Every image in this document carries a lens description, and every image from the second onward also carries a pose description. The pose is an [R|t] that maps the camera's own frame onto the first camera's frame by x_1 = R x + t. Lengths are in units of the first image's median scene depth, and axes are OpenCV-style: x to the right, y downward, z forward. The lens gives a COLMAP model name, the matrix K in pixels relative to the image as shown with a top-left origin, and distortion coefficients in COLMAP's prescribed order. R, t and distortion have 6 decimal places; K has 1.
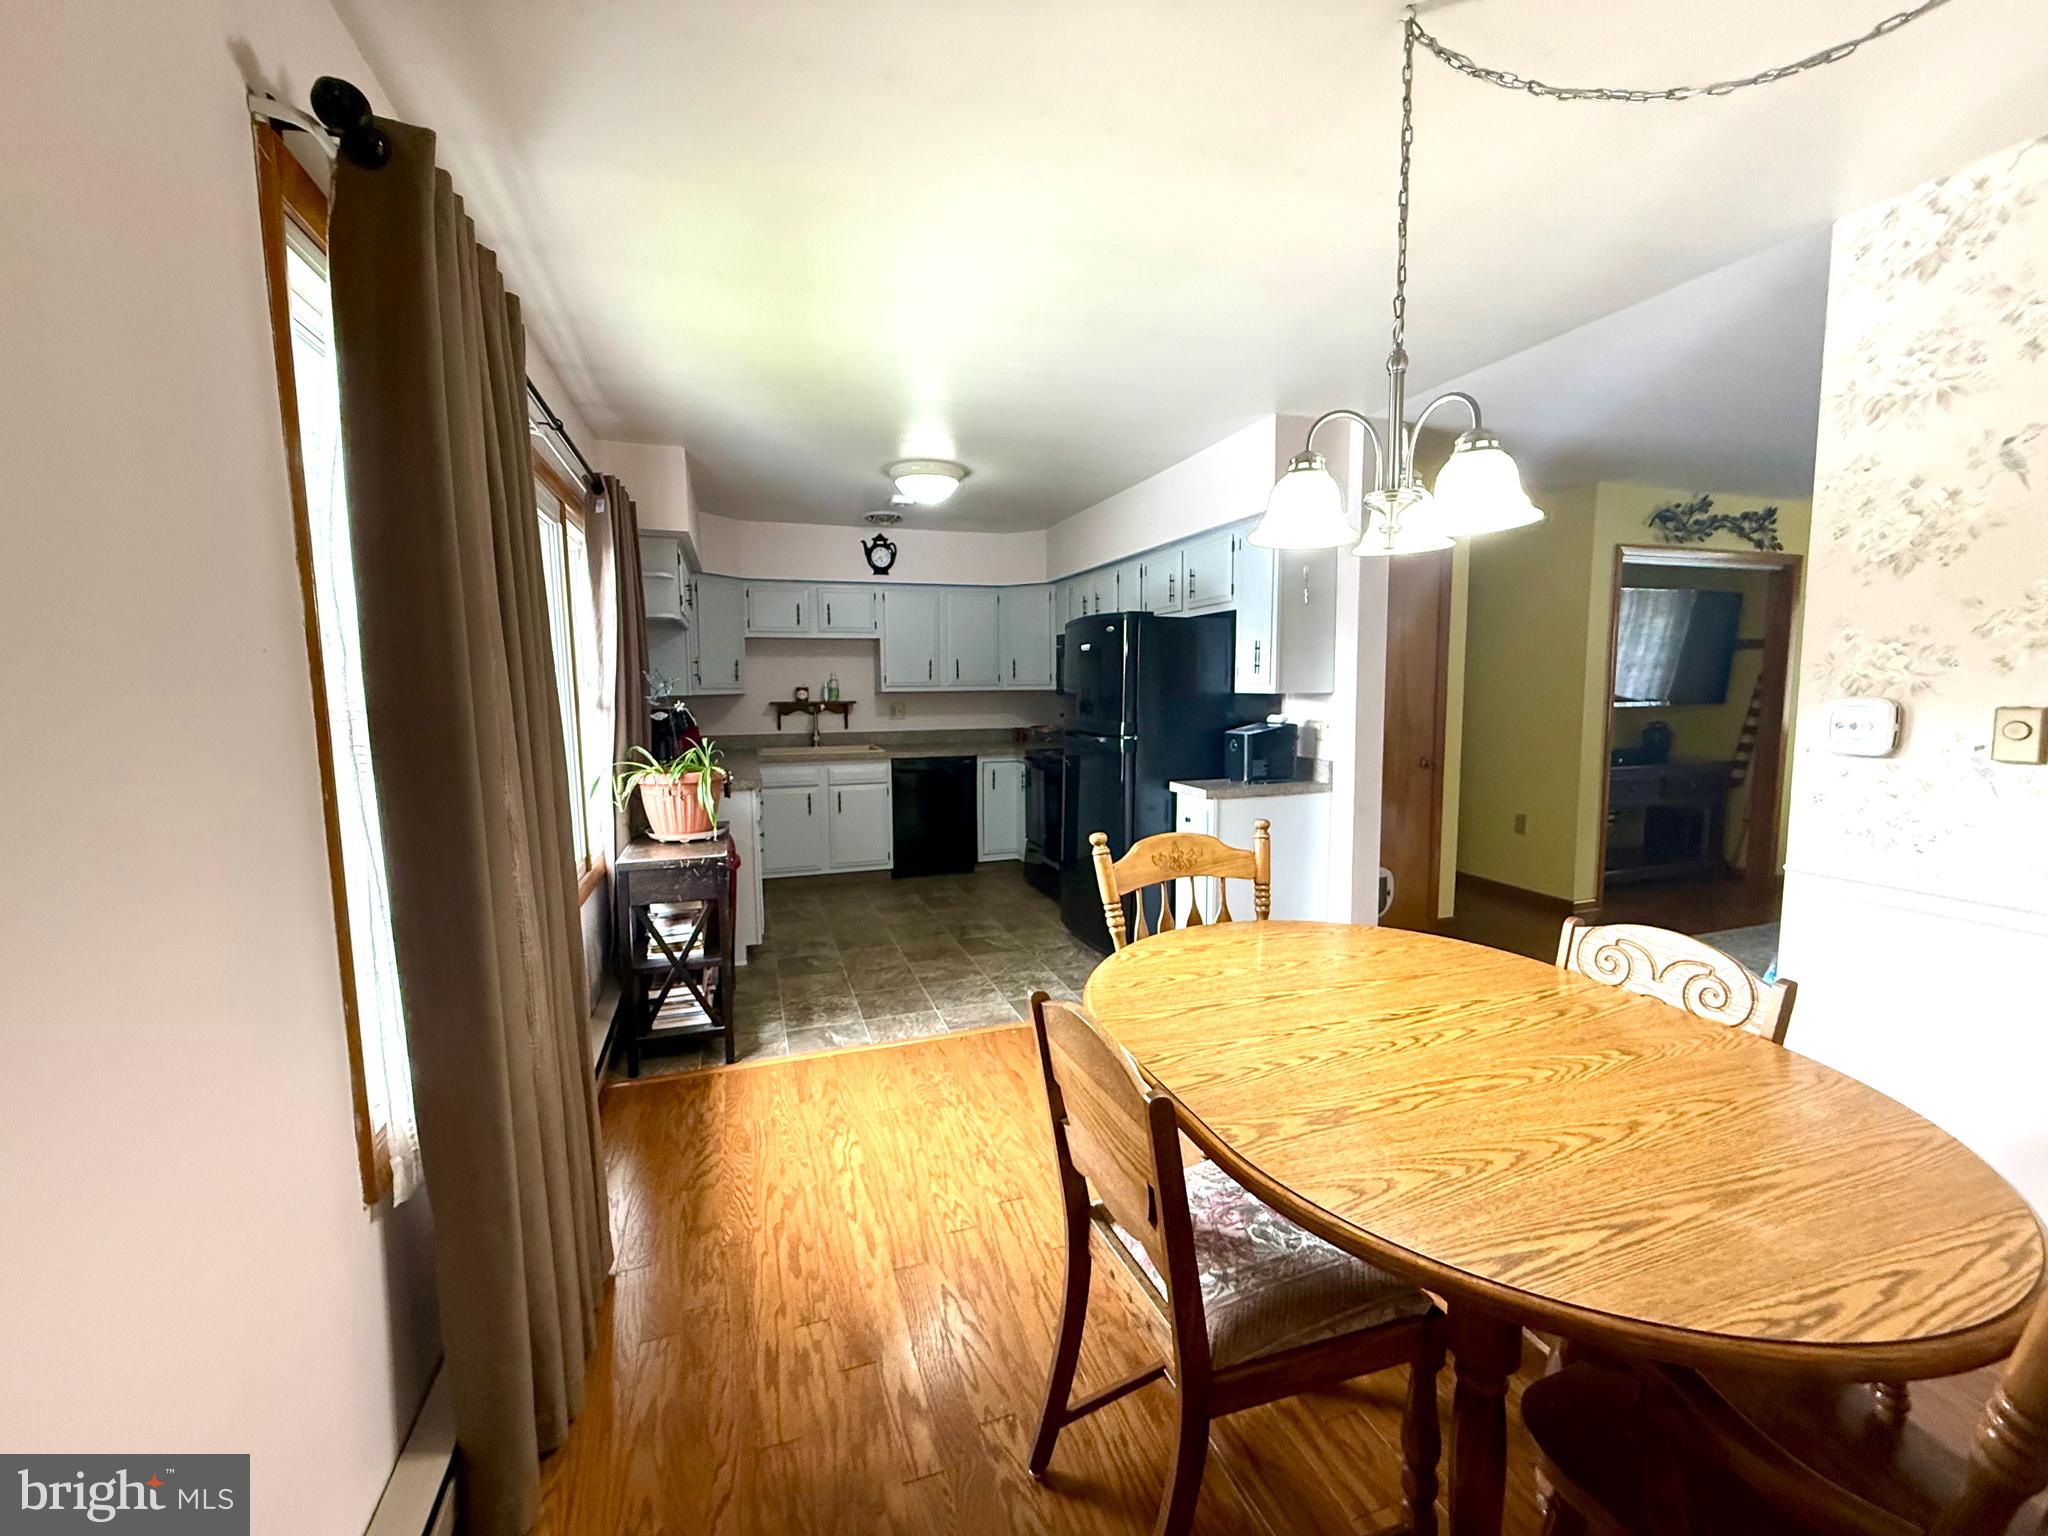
lens RADIAL K [[817.6, 0, 1025.5], [0, 817.6, 764.2], [0, 0, 1]] dist [-0.001665, 0.000957]
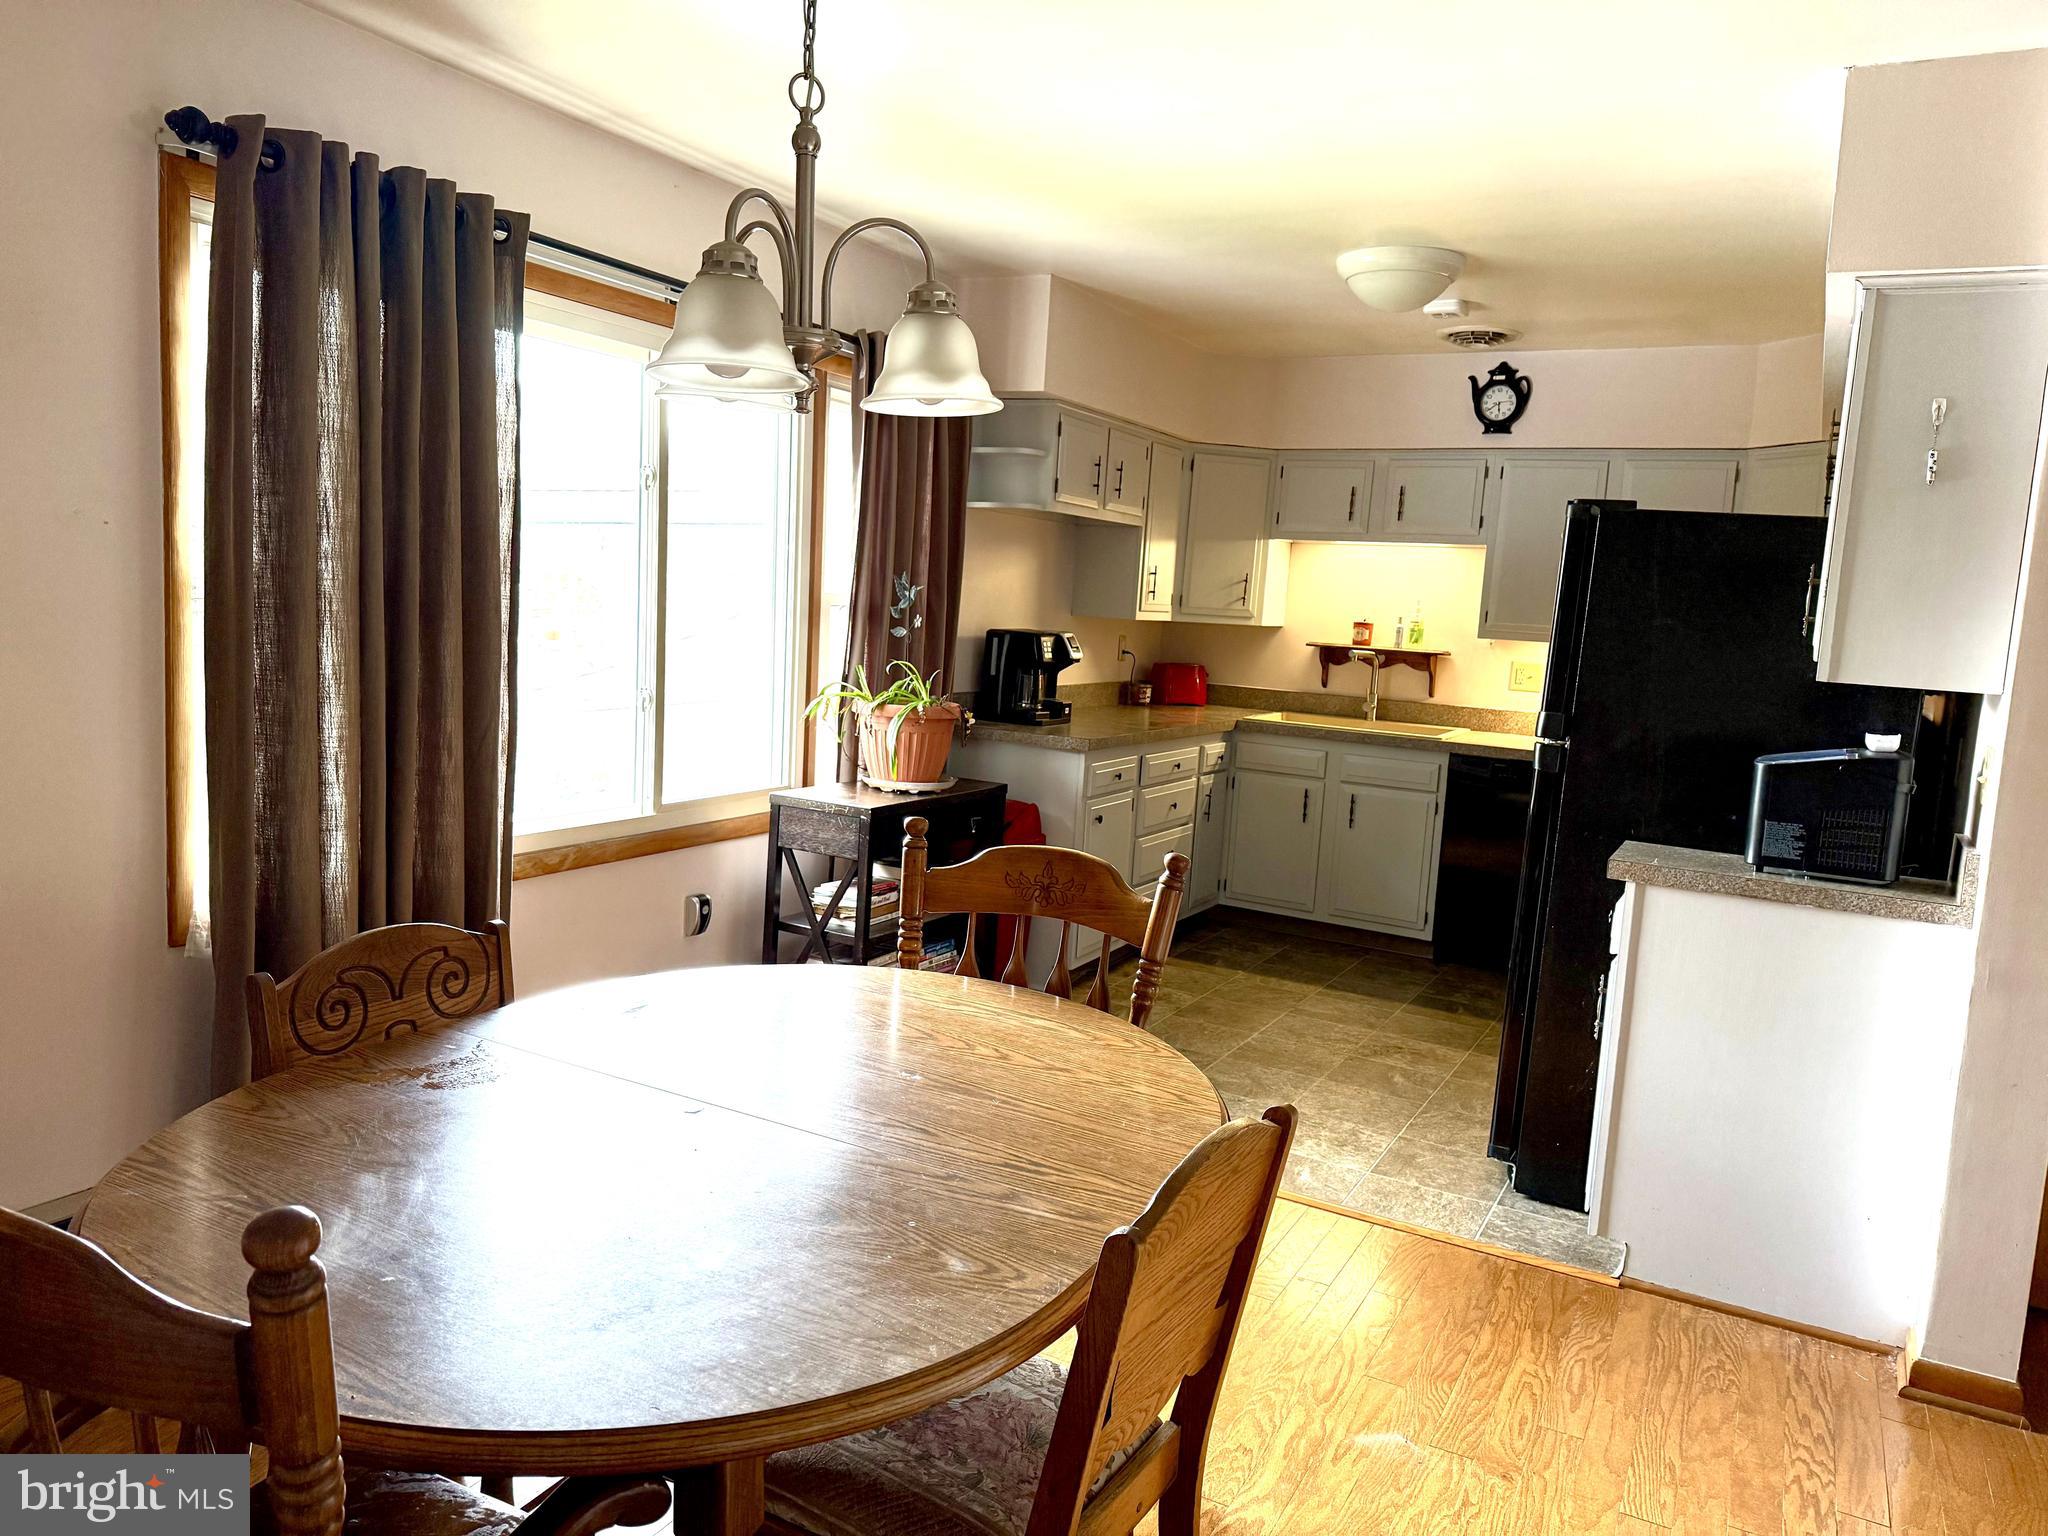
lens RADIAL K [[1434.1, 0, 1006.2], [0, 1434.1, 782.2], [0, 0, 1]] dist [0.022585, -0.002787]
pose [[0.665679, 0.145849, -0.731846, 0.371595], [-0.137740, 0.987878, 0.071587, -0.016040], [0.733416, 0.053150, 0.677699, 0.079435]]
